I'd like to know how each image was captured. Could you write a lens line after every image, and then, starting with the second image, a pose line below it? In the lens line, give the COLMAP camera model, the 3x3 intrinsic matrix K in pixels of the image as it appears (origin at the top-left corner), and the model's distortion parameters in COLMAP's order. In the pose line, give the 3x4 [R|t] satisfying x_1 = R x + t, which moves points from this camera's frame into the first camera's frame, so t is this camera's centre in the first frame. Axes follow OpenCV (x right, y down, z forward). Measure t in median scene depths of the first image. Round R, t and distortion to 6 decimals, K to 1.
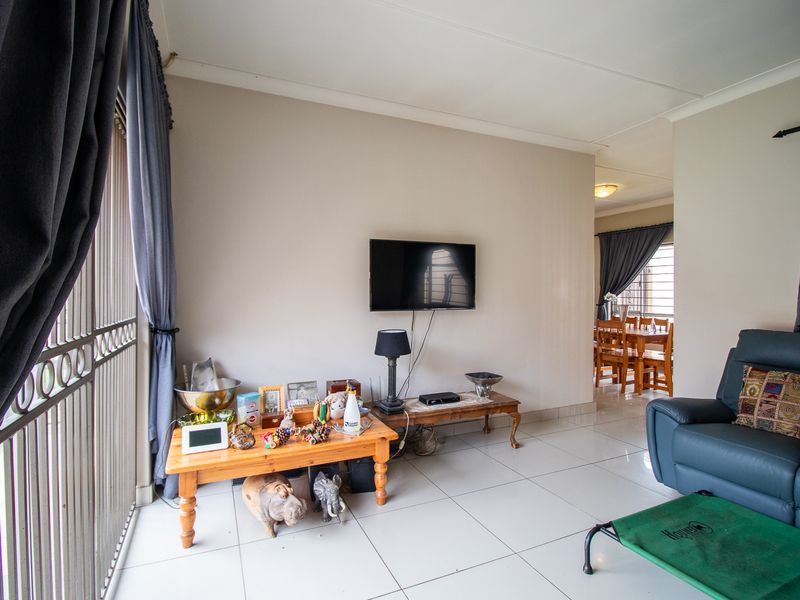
lens RADIAL K [[426.5, 0, 400.0], [0, 426.5, 300.0], [0, 0, 1]] dist [0.001139, 0.000386]
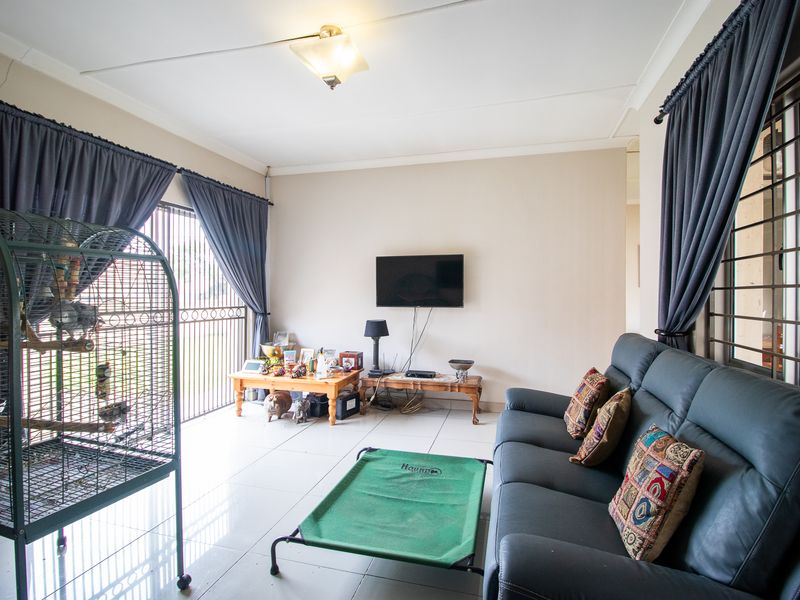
lens RADIAL K [[413.8, 0, 397.2], [0, 413.8, 294.6], [0, 0, 1]] dist [0.001825, -0.016337]
pose [[0.773424, 0.002035, -0.633886, 0.824638], [-0.012140, 0.999859, -0.011602, 0.002475], [0.633773, 0.016669, 0.773340, -0.039817]]
